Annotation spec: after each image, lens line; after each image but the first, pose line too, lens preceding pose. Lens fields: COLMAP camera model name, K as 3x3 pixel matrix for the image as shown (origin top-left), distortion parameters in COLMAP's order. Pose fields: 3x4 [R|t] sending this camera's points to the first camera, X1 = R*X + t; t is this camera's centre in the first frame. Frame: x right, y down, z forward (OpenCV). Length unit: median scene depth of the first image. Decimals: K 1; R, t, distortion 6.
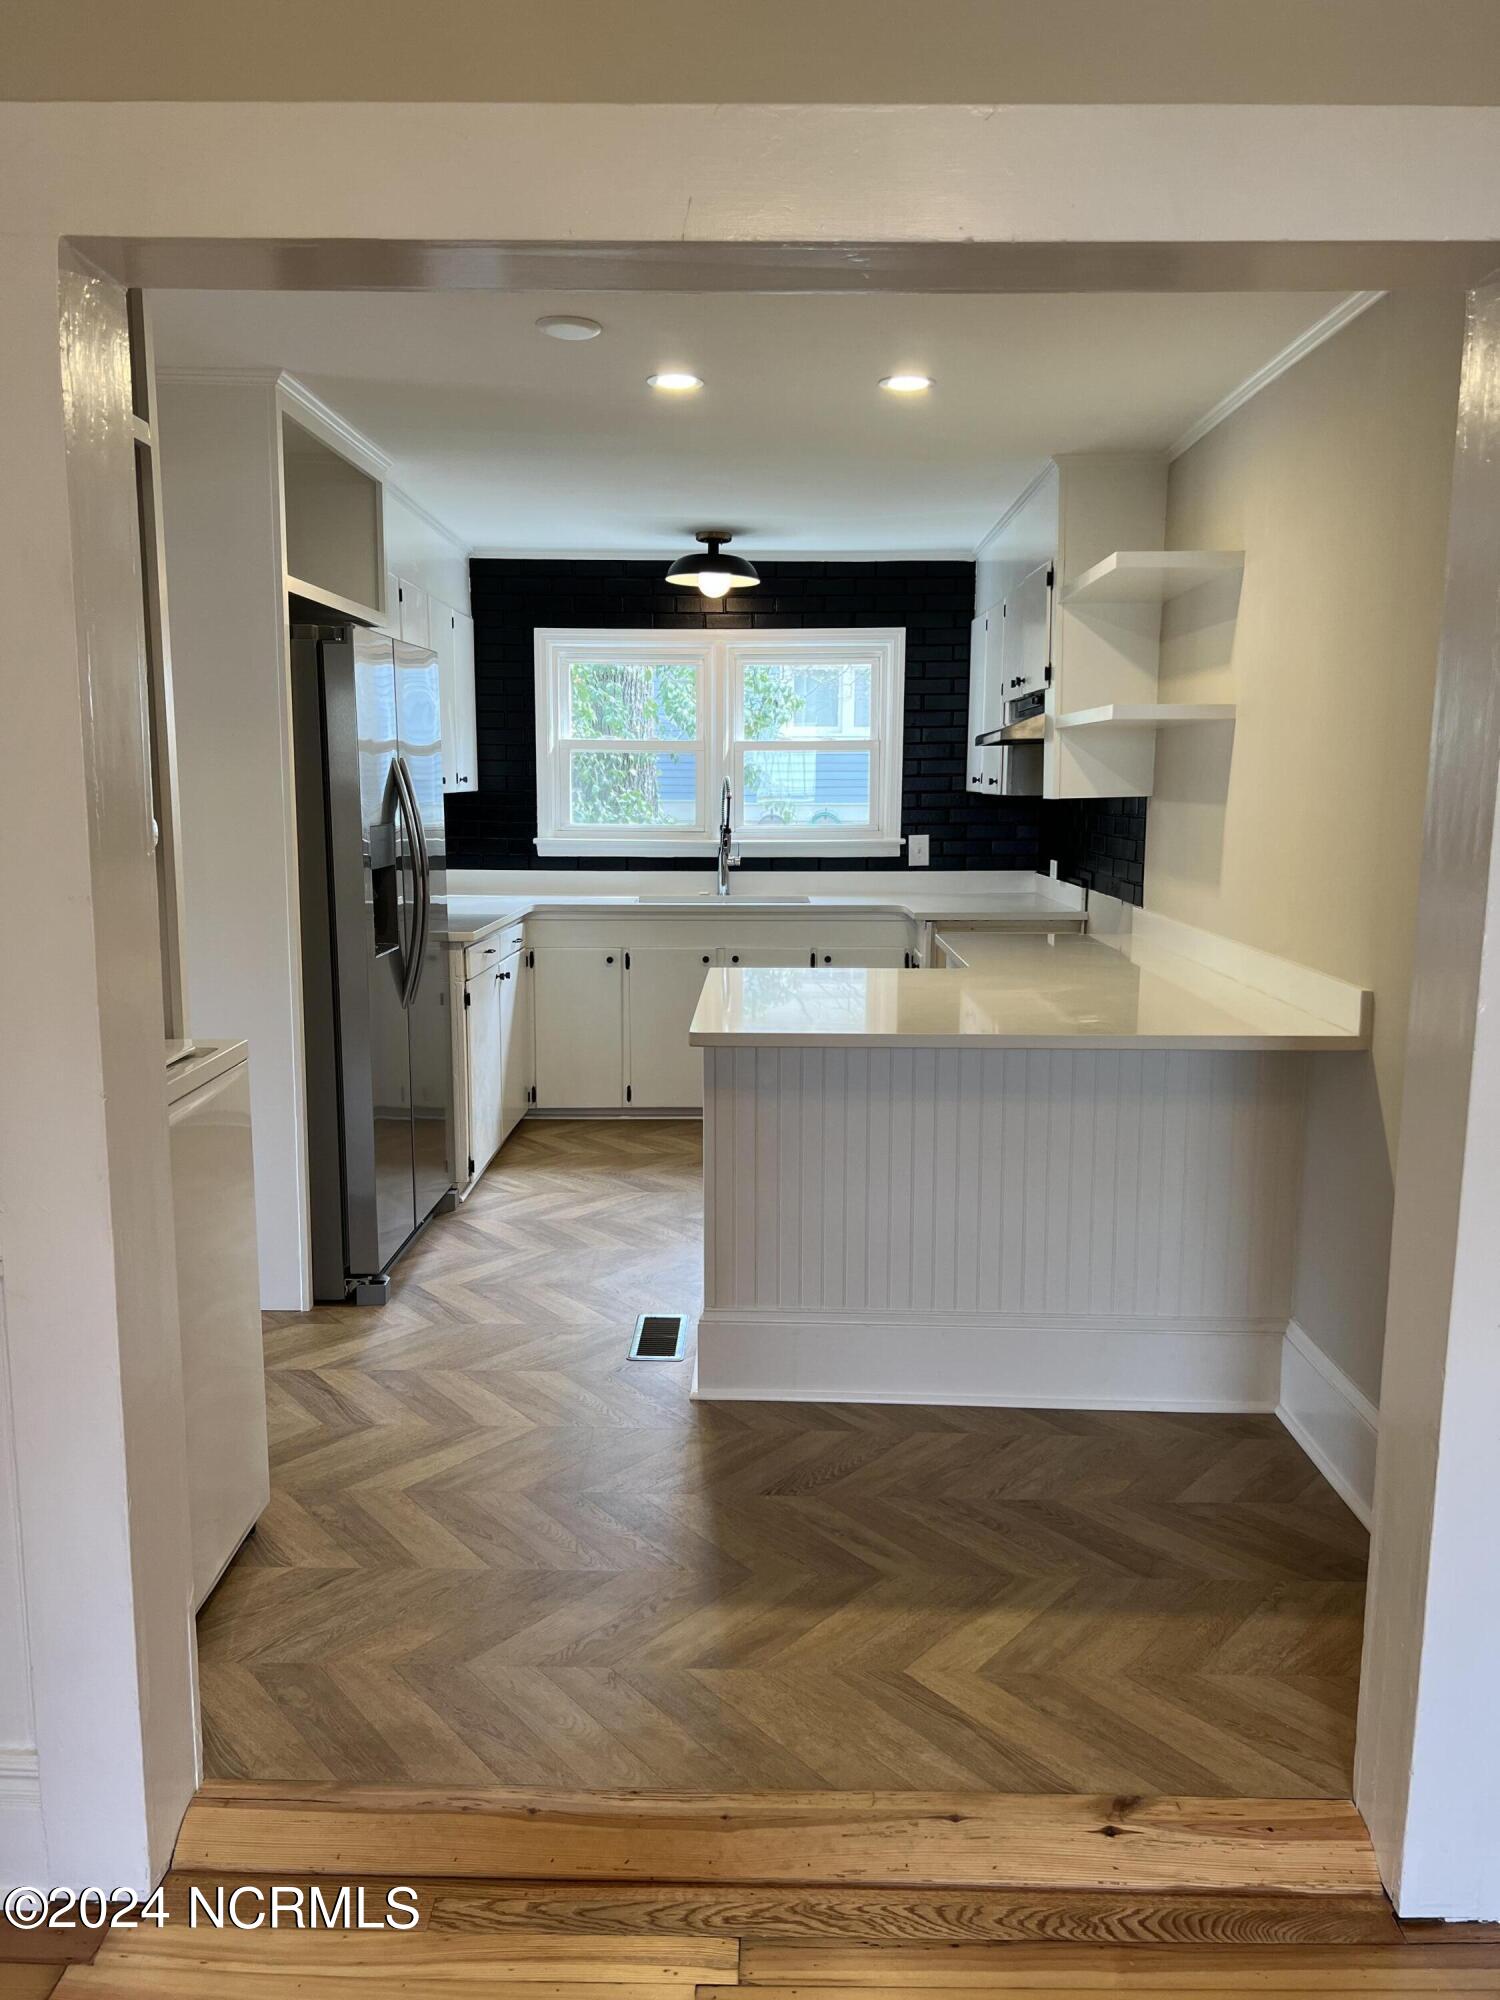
lens RADIAL K [[1511.9, 0, 750.0], [0, 1511.9, 1000.0], [0, 0, 1]] dist [0.048114, -0.061391]
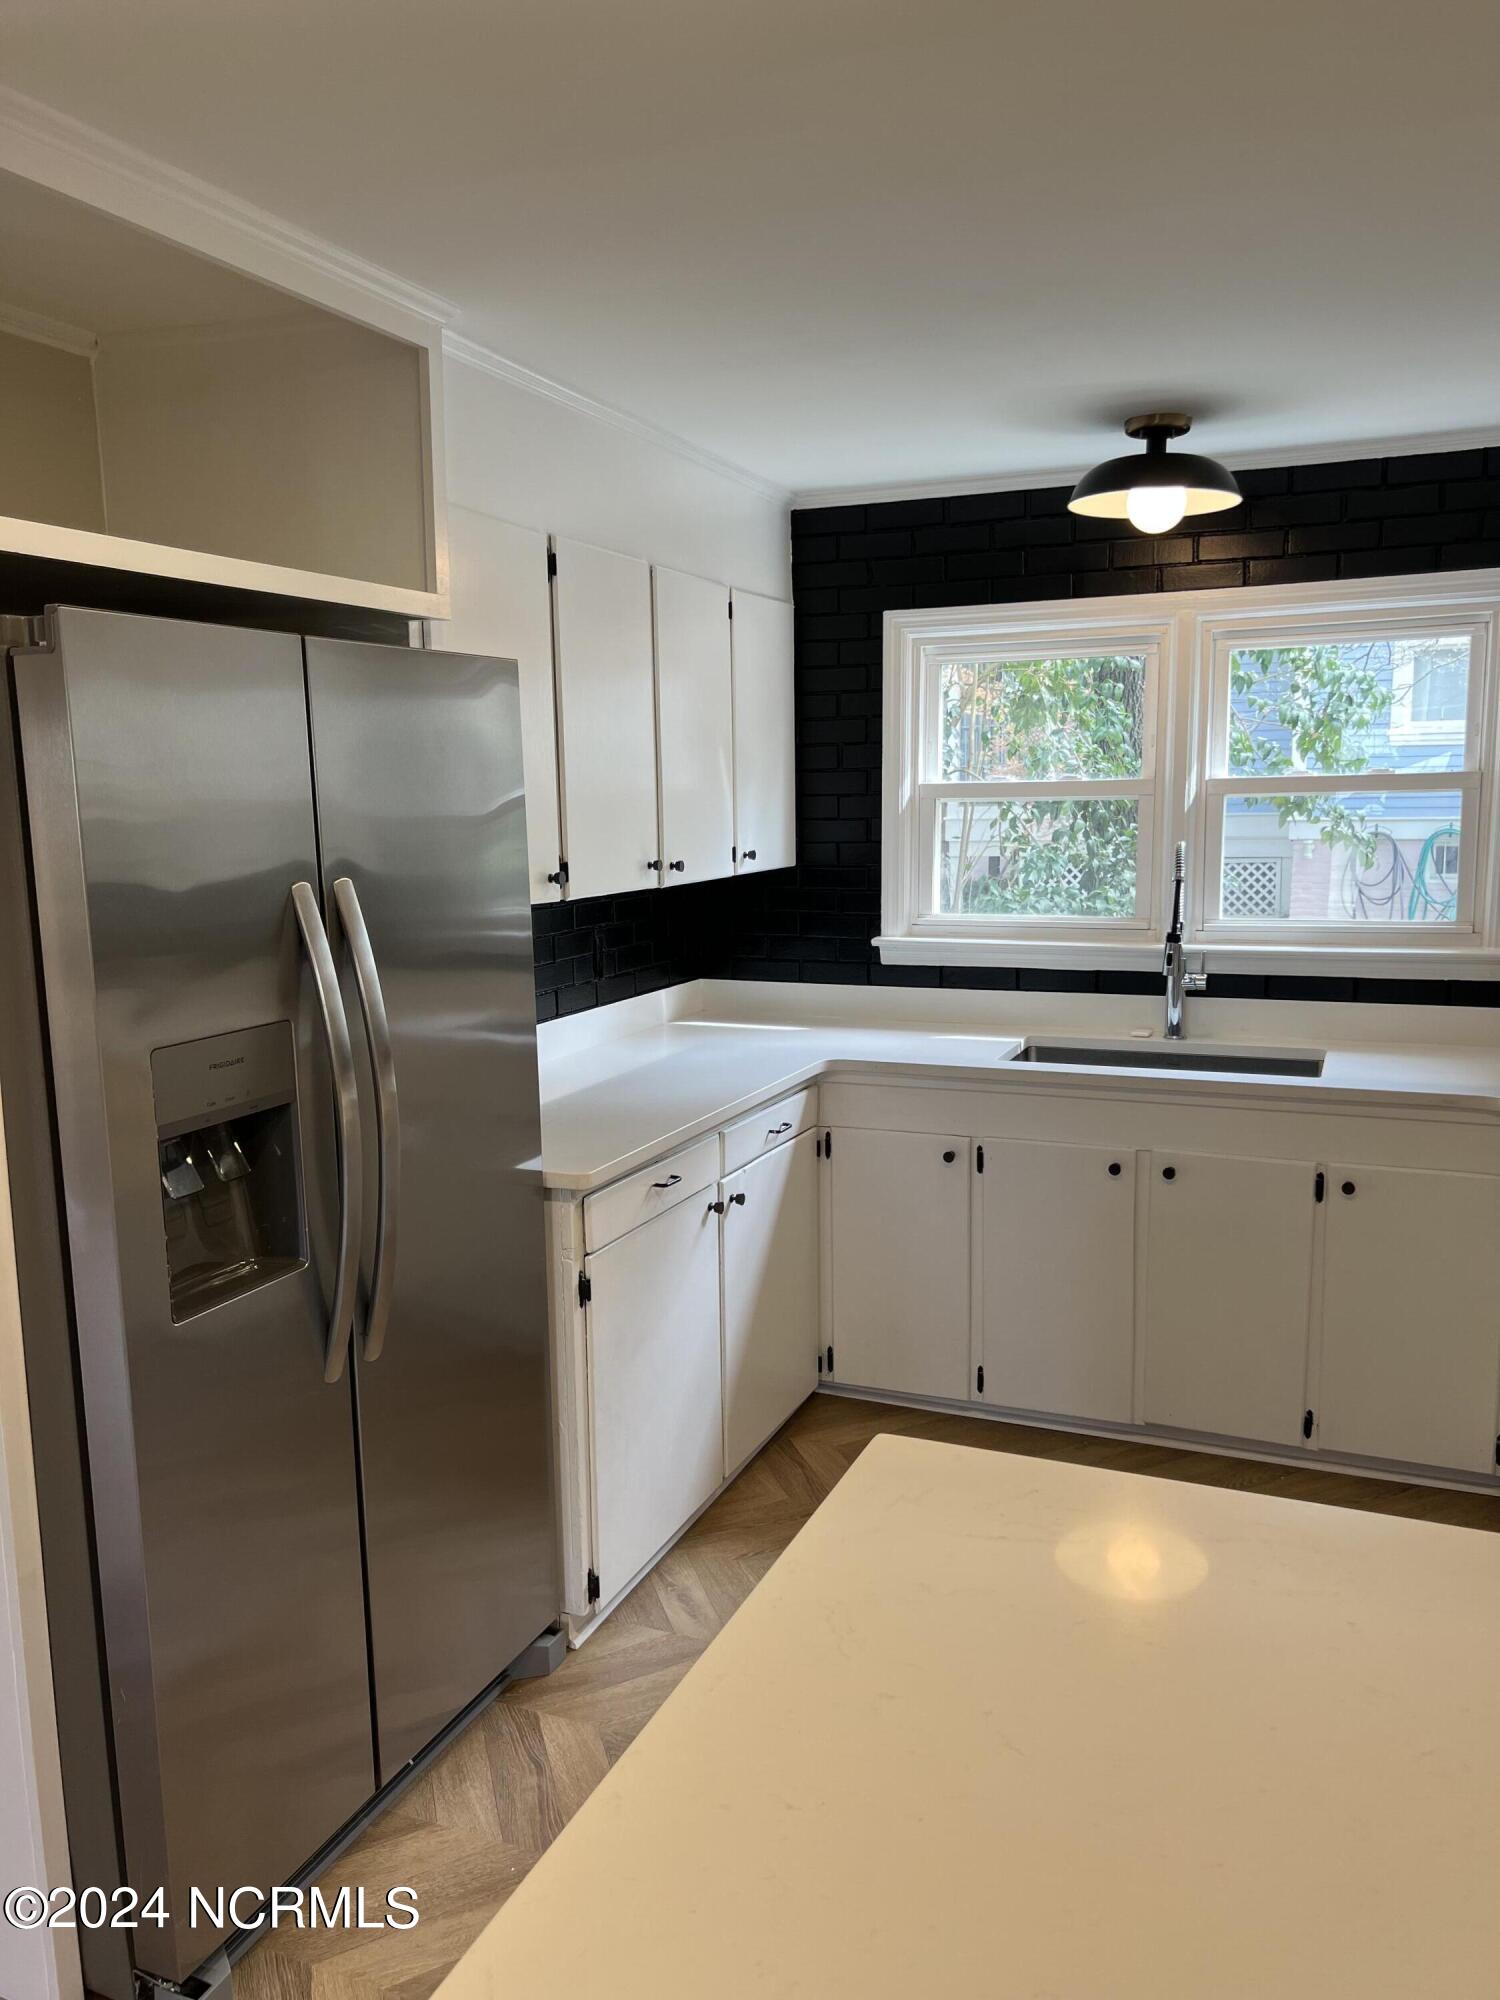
lens RADIAL K [[1499.2, 0, 726.1], [0, 1499.2, 1003.1], [0, 0, 1]] dist [0.159877, -0.400511]
pose [[0.920547, 0.034648, -0.389092, 0.054791], [-0.034645, 0.999375, 0.007026, -0.086575], [0.389092, 0.007012, 0.921172, 0.406661]]
